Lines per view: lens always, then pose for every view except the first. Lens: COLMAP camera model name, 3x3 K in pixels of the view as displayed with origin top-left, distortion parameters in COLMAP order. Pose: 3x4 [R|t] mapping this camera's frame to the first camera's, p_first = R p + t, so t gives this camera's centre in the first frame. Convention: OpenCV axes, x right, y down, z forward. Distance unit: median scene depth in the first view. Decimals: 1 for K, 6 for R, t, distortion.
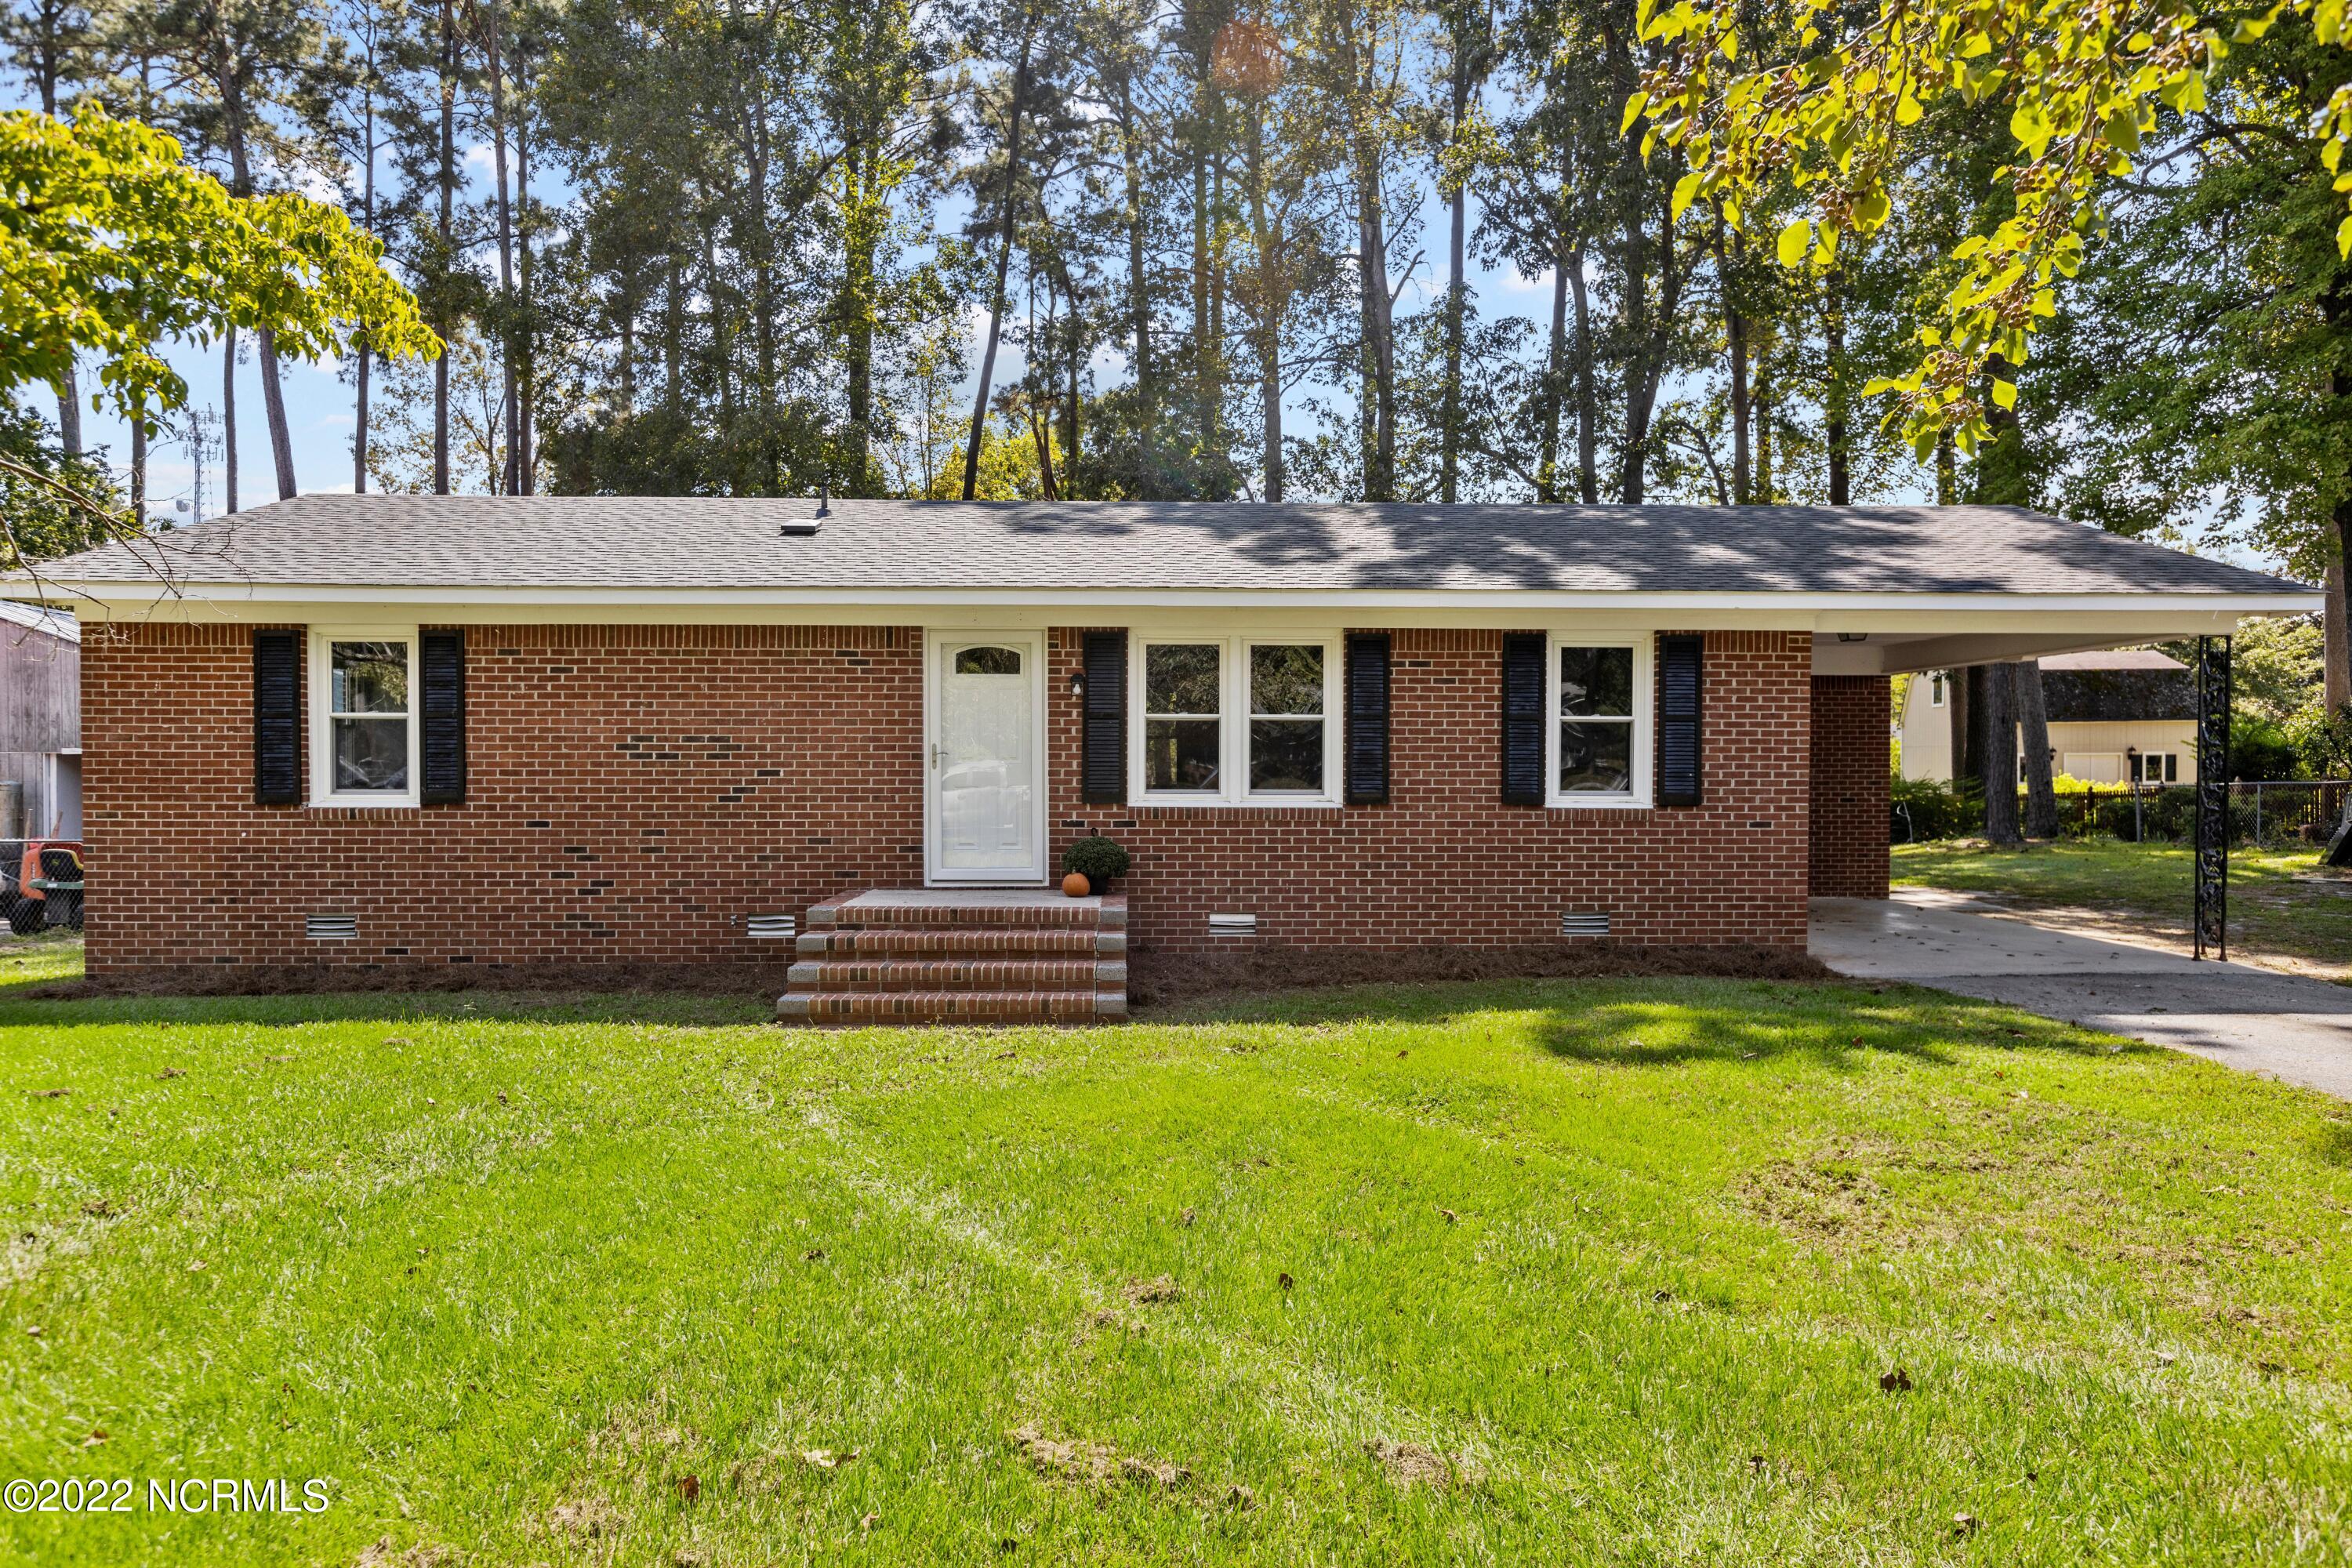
lens RADIAL K [[1511.4, 0, 1172.2], [0, 1511.4, 785.4], [0, 0, 1]] dist [0.004316, -0.000134]
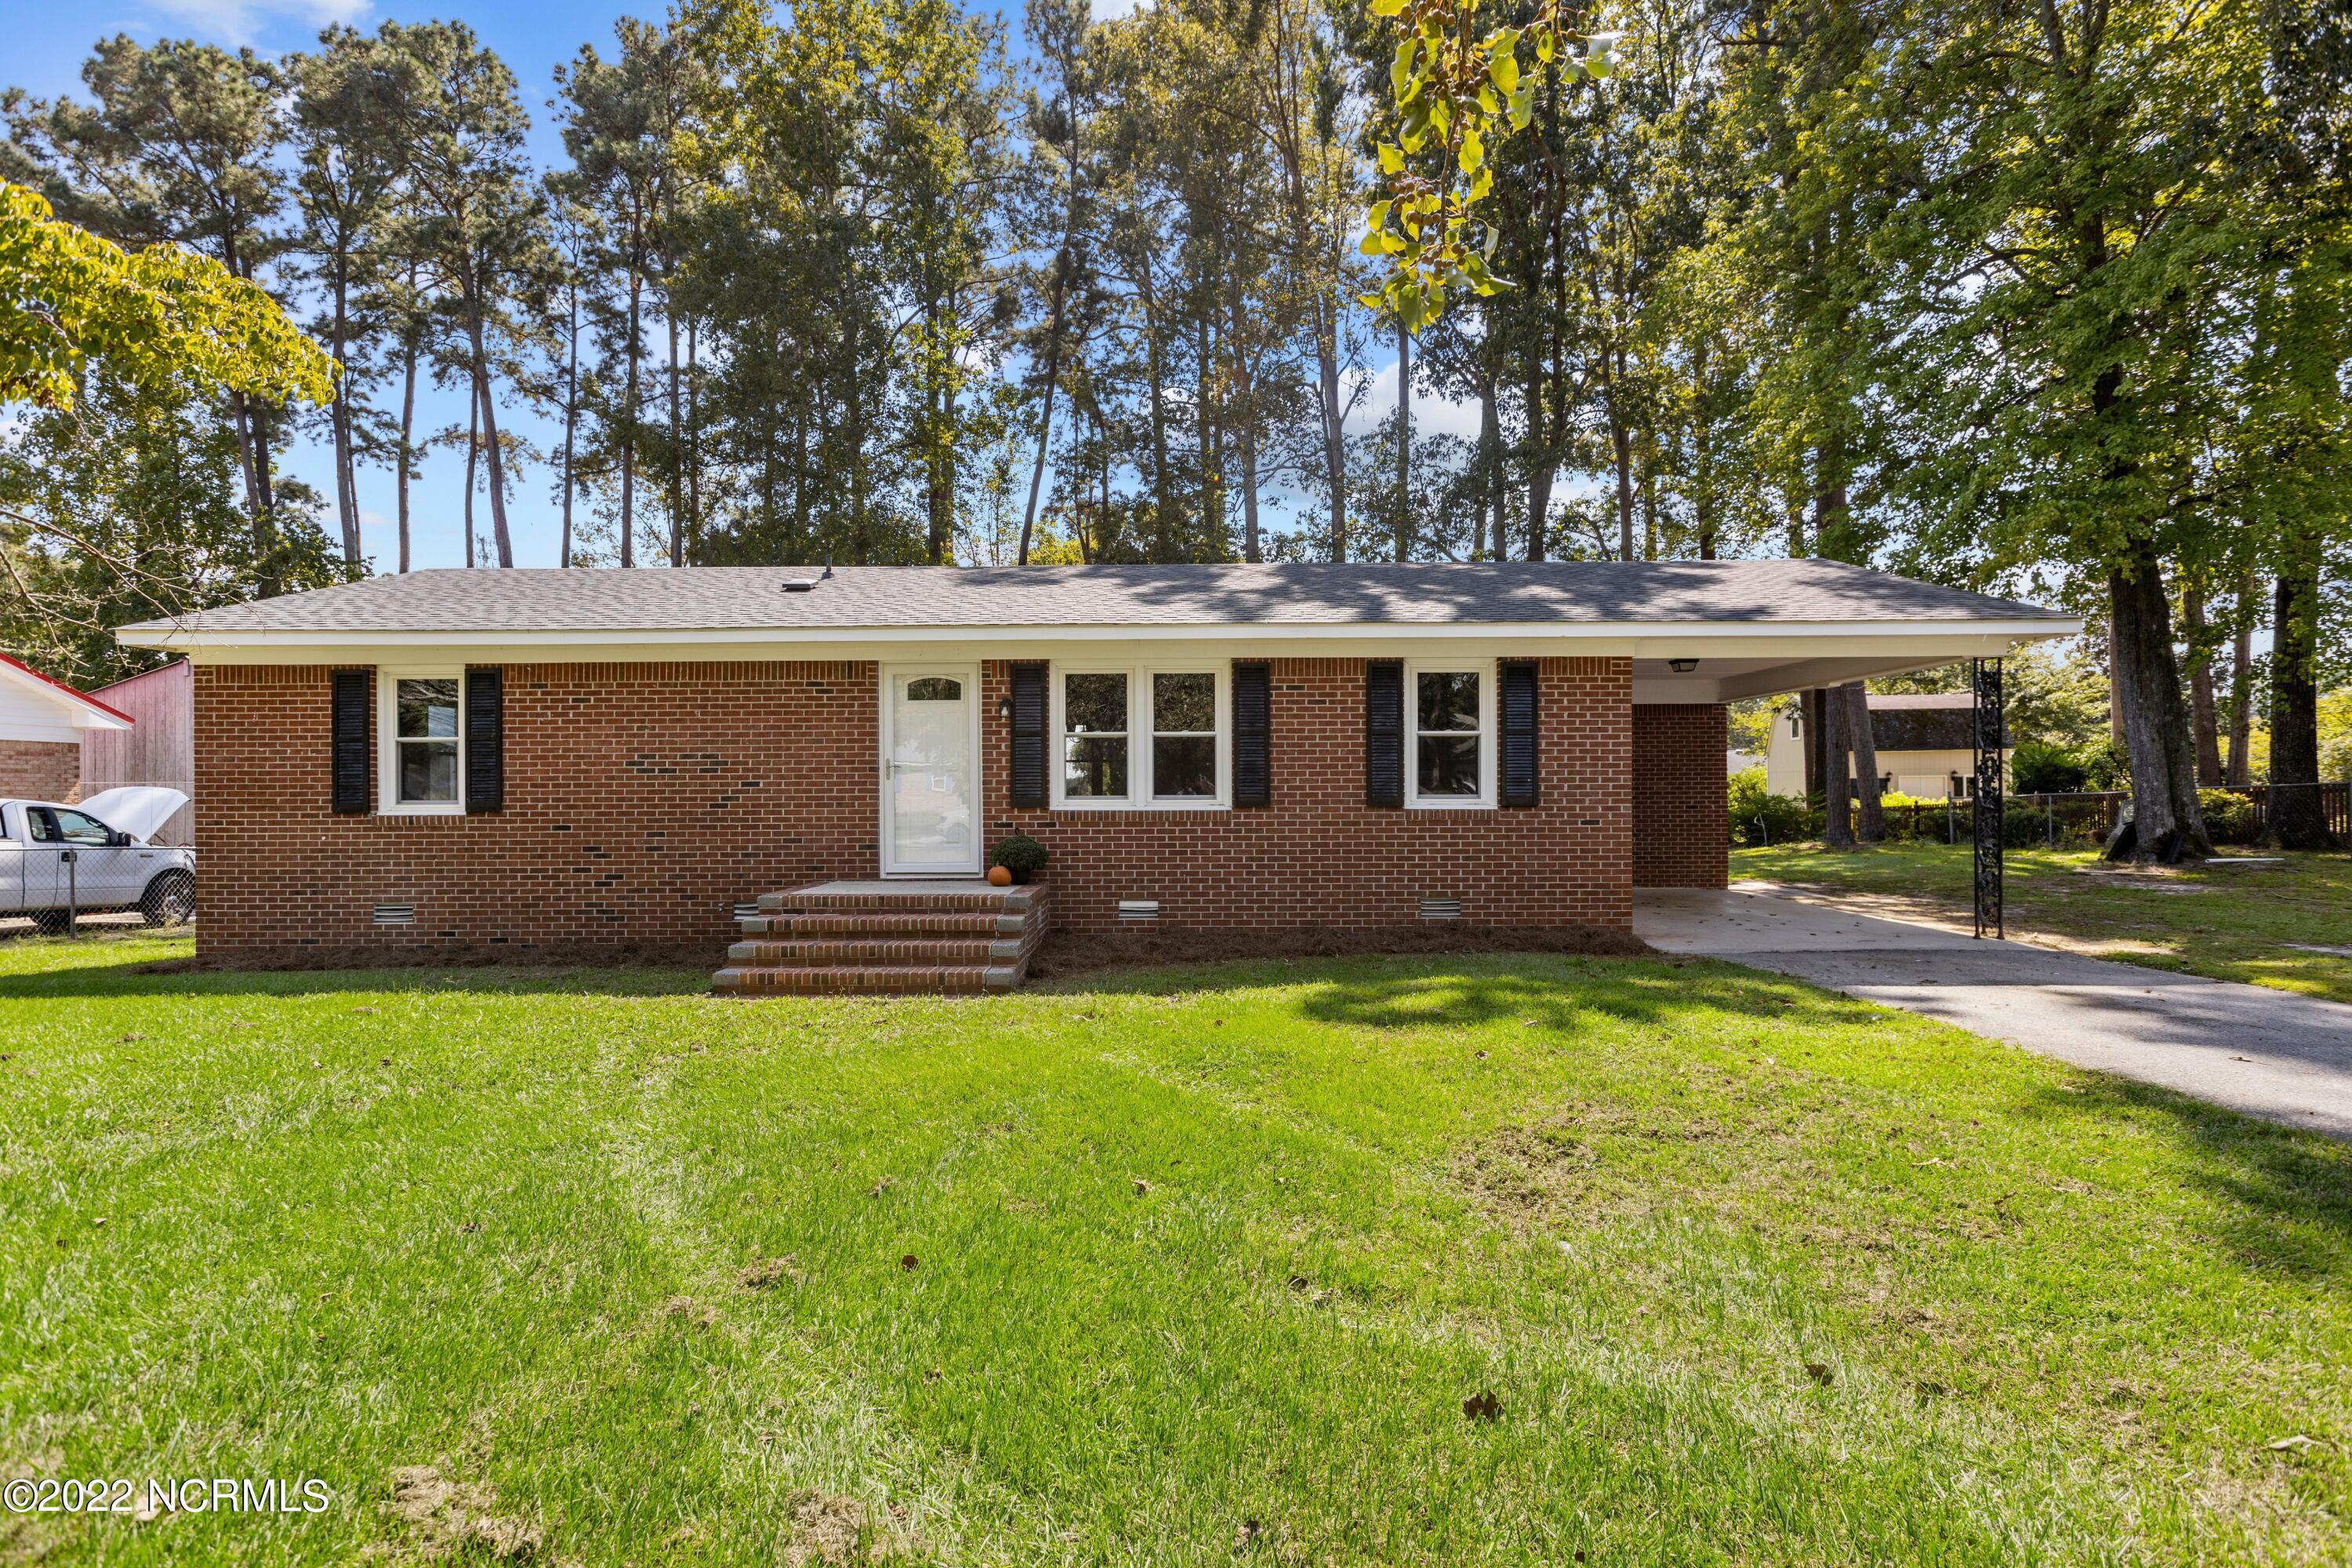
lens RADIAL K [[1135.1, 0, 1186.9], [0, 1135.1, 788.2], [0, 0, 1]] dist [0.002856, -0.000095]
pose [[0.999133, -0.007449, -0.040952, 0.114129], [0.006525, 0.999722, -0.022654, 0.017317], [0.041109, 0.022367, 0.998904, 0.111593]]
